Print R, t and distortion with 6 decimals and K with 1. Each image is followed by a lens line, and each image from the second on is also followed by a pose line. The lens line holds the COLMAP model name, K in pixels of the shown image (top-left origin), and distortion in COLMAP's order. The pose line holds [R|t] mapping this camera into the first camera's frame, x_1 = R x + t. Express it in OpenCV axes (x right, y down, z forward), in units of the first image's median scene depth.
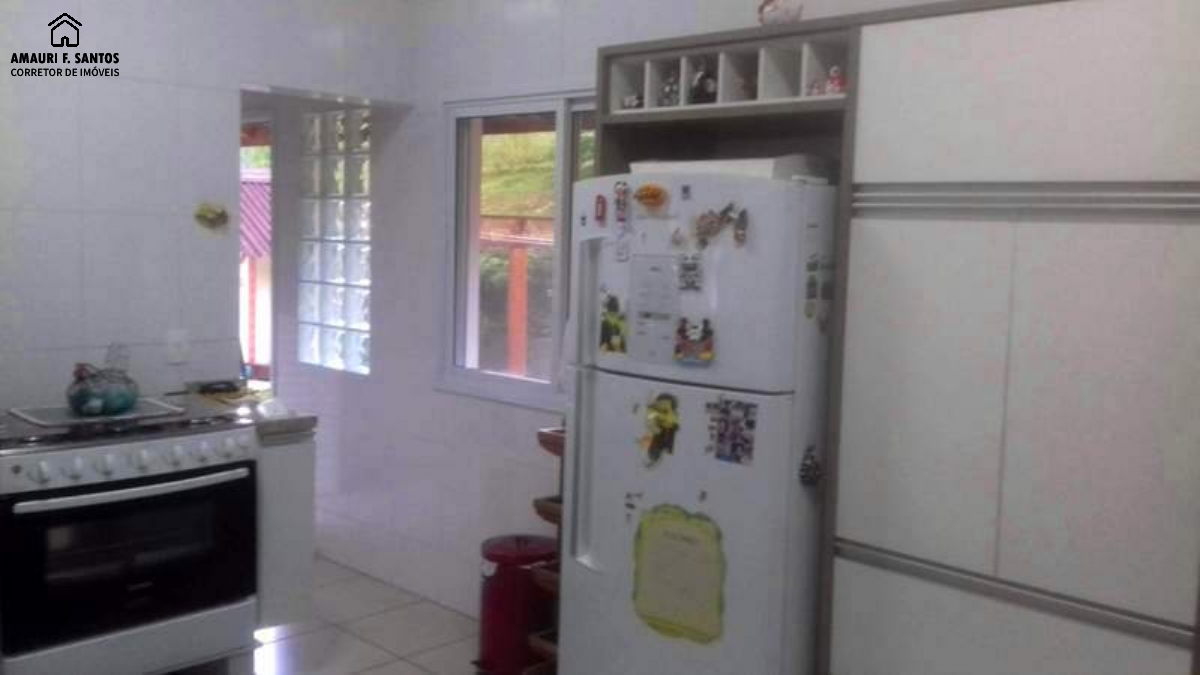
lens RADIAL K [[1087.0, 0, 600.0], [0, 1087.0, 337.5], [0, 0, 1]] dist [0.007870, 0.003294]
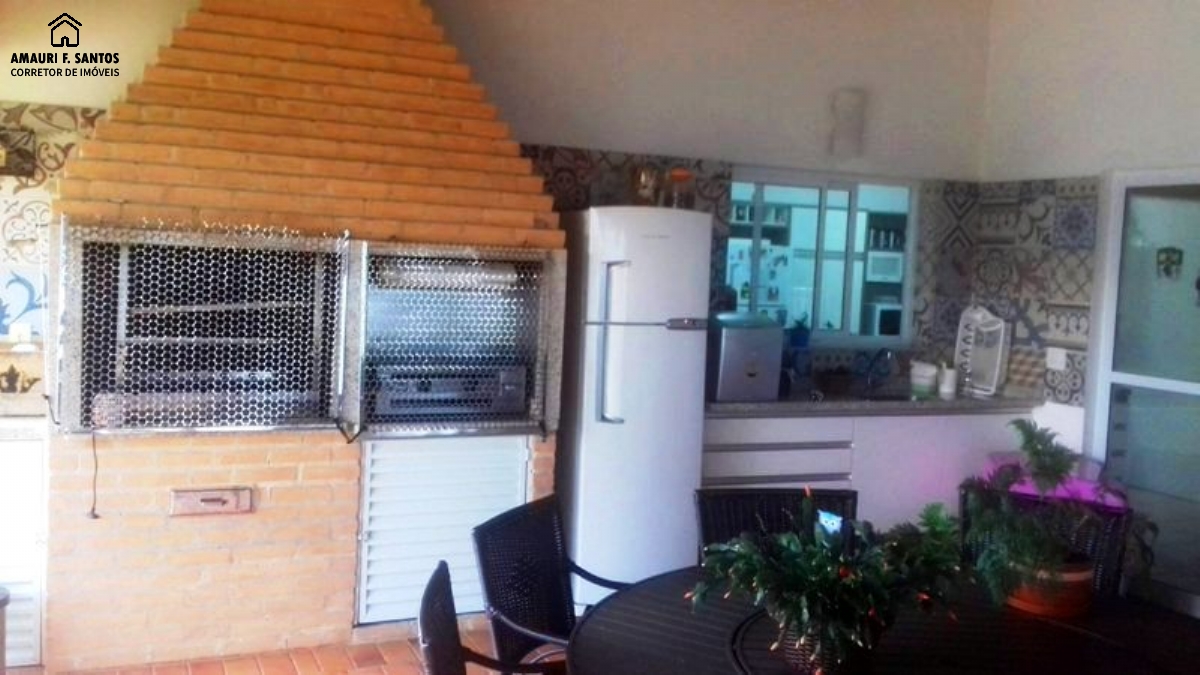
lens RADIAL K [[1087.0, 0, 600.0], [0, 1087.0, 337.5], [0, 0, 1]] dist [0.007870, 0.003294]
pose [[0.355739, -0.078534, 0.931280, -2.046977], [0.053440, 0.996542, 0.063624, -0.065703], [-0.933056, 0.027134, 0.358706, 0.167160]]
